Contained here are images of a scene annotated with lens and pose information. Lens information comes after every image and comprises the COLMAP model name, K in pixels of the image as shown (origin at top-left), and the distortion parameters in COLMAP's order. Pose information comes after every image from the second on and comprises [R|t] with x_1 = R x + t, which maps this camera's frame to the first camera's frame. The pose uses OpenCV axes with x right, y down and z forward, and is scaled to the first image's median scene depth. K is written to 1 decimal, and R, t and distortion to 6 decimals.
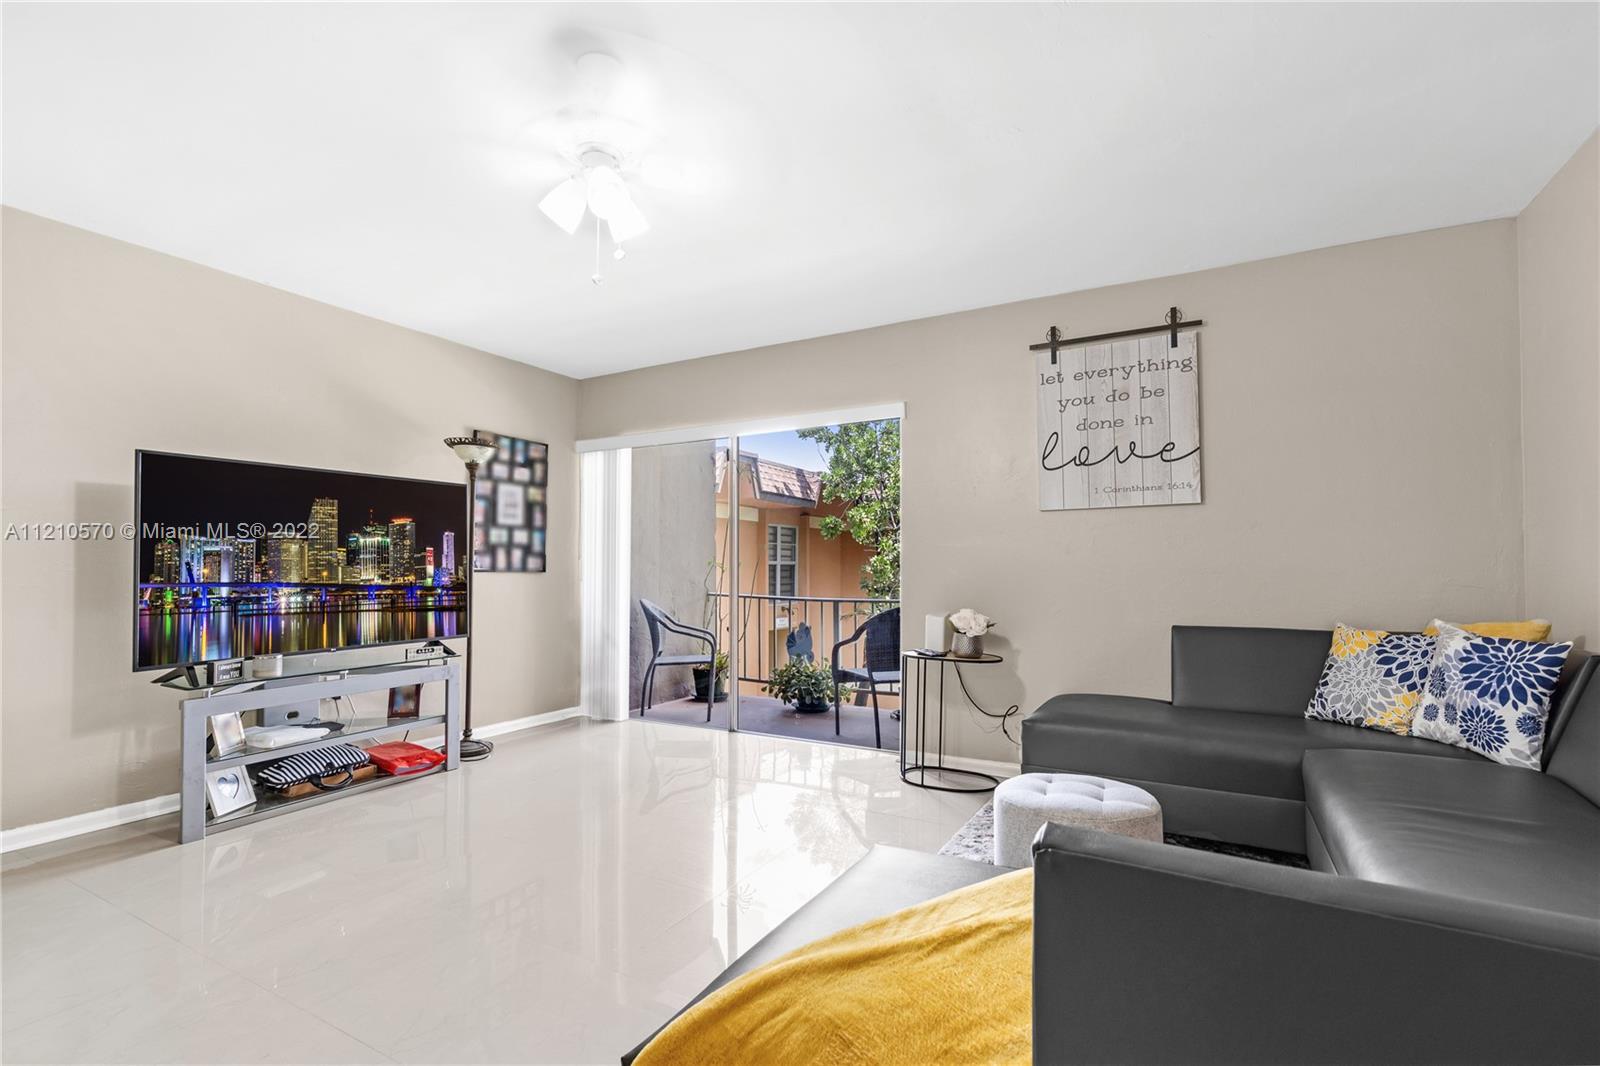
lens RADIAL K [[745.9, 0, 774.7], [0, 745.9, 541.4], [0, 0, 1]] dist [-0.000680, 0.002993]
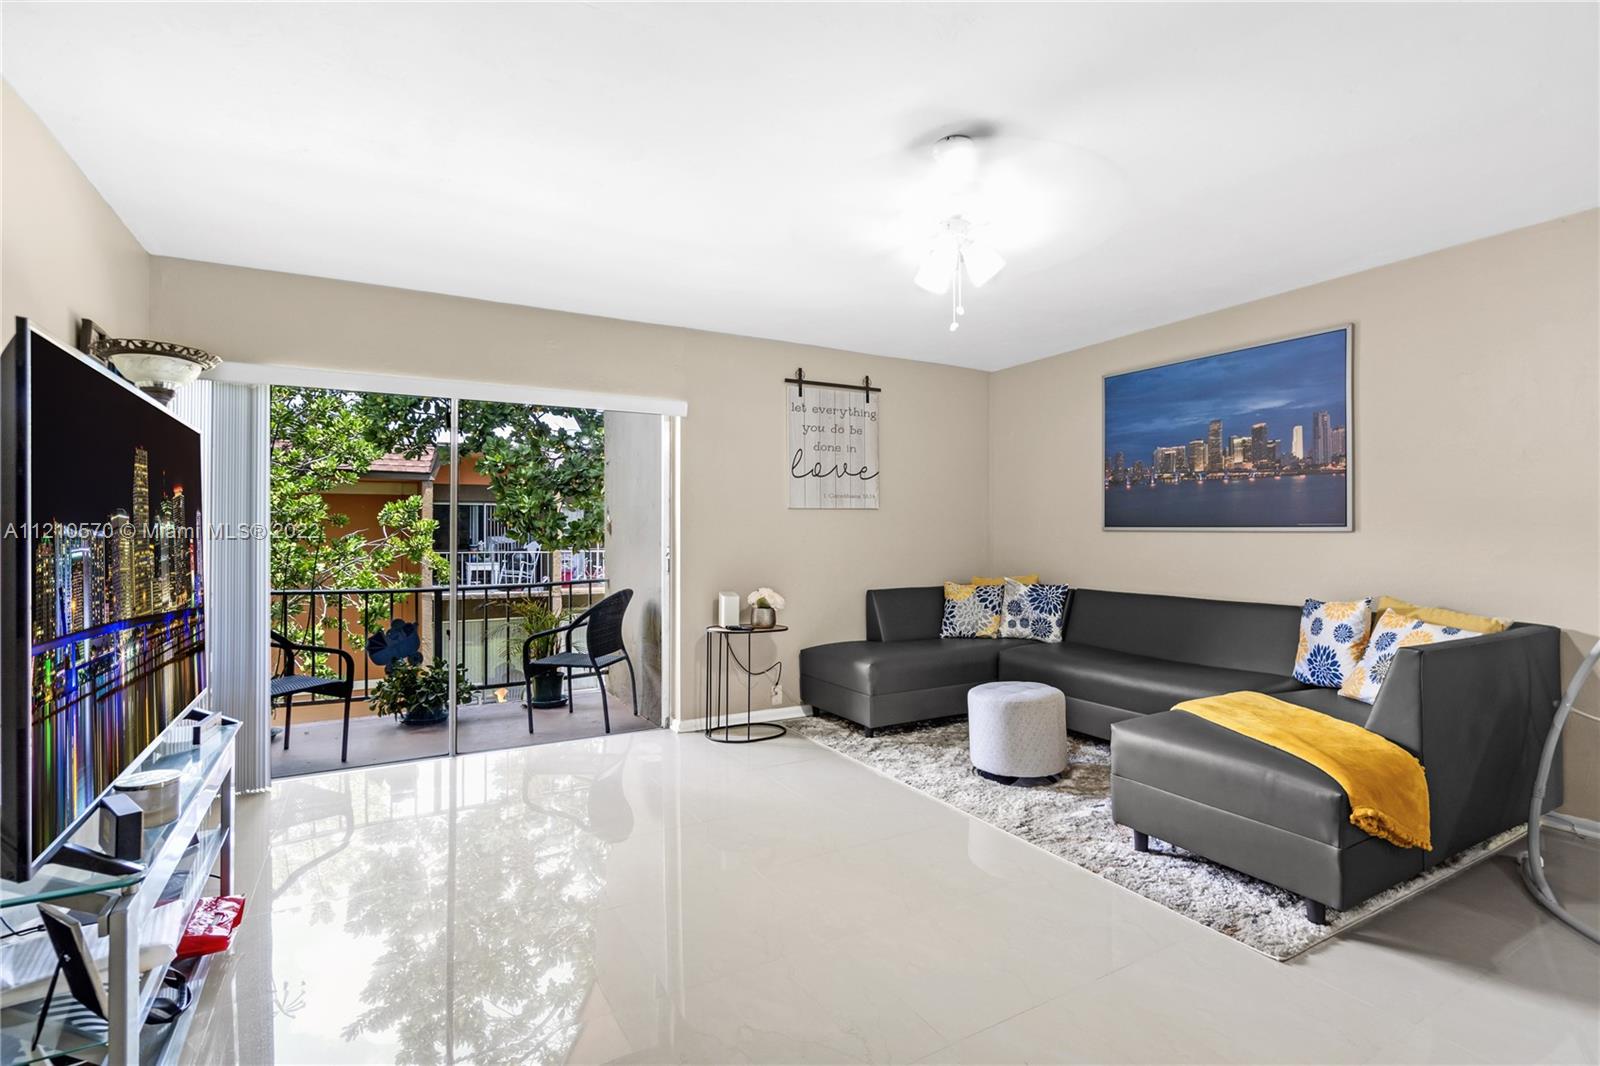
lens RADIAL K [[745.9, 0, 811.9], [0, 745.9, 522.6], [0, 0, 1]] dist [-0.000680, 0.002993]
pose [[0.496186, 0.012465, 0.868127, -0.772560], [-0.026336, 0.999653, 0.000699, -0.019122], [-0.867817, -0.023210, 0.496342, 0.339090]]
